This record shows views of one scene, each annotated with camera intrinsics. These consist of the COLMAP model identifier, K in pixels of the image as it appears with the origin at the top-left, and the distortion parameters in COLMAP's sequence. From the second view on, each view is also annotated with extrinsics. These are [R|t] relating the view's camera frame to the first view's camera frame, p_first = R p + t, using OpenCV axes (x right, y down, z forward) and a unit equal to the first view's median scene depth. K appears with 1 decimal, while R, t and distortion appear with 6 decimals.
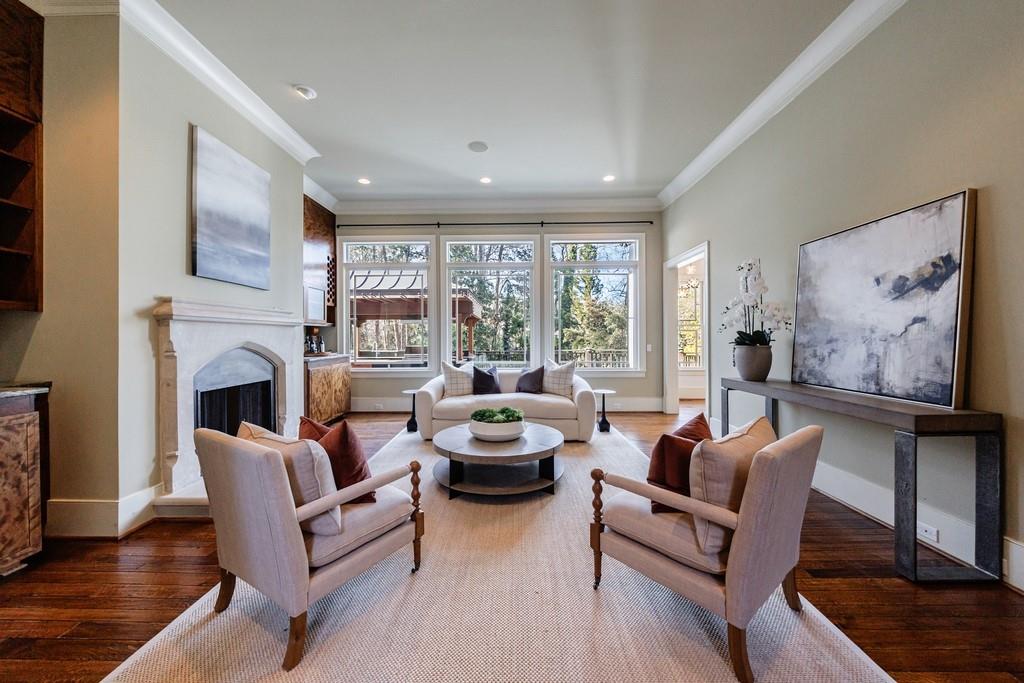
lens RADIAL K [[362.5, 0, 512.0], [0, 362.5, 341.5], [0, 0, 1]] dist [-0.026820, -0.000019]
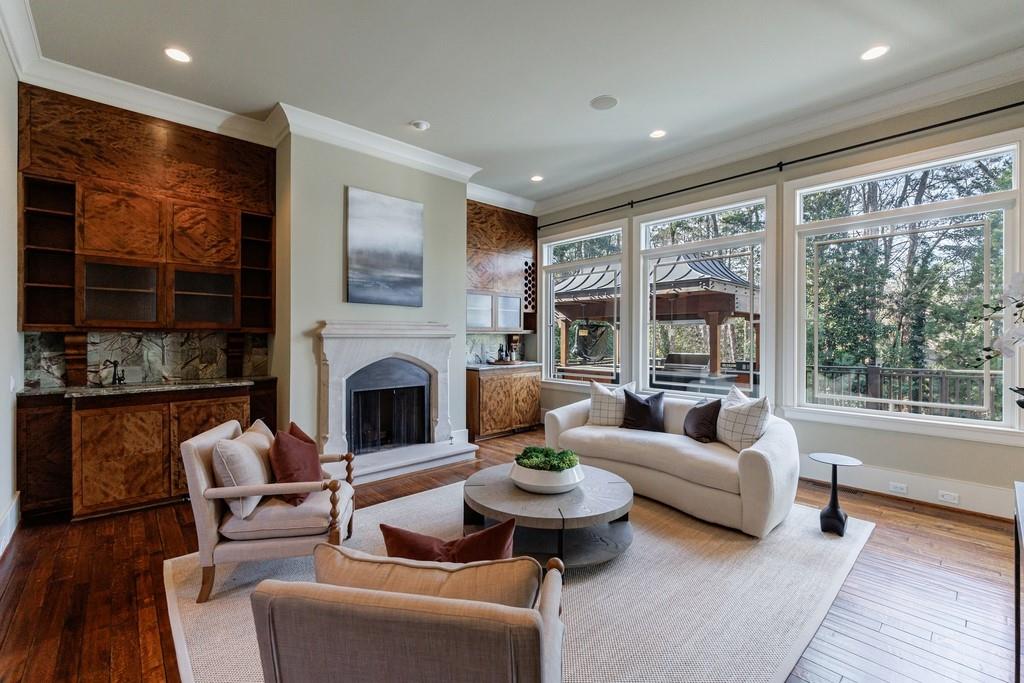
lens RADIAL K [[431.8, 0, 512.0], [0, 431.8, 341.5], [0, 0, 1]] dist [-0.029787, -0.000402]
pose [[0.667330, 0.013851, -0.744634, 0.407303], [-0.011484, 0.999900, 0.008307, -0.036532], [0.744674, 0.003008, 0.667422, 0.229651]]
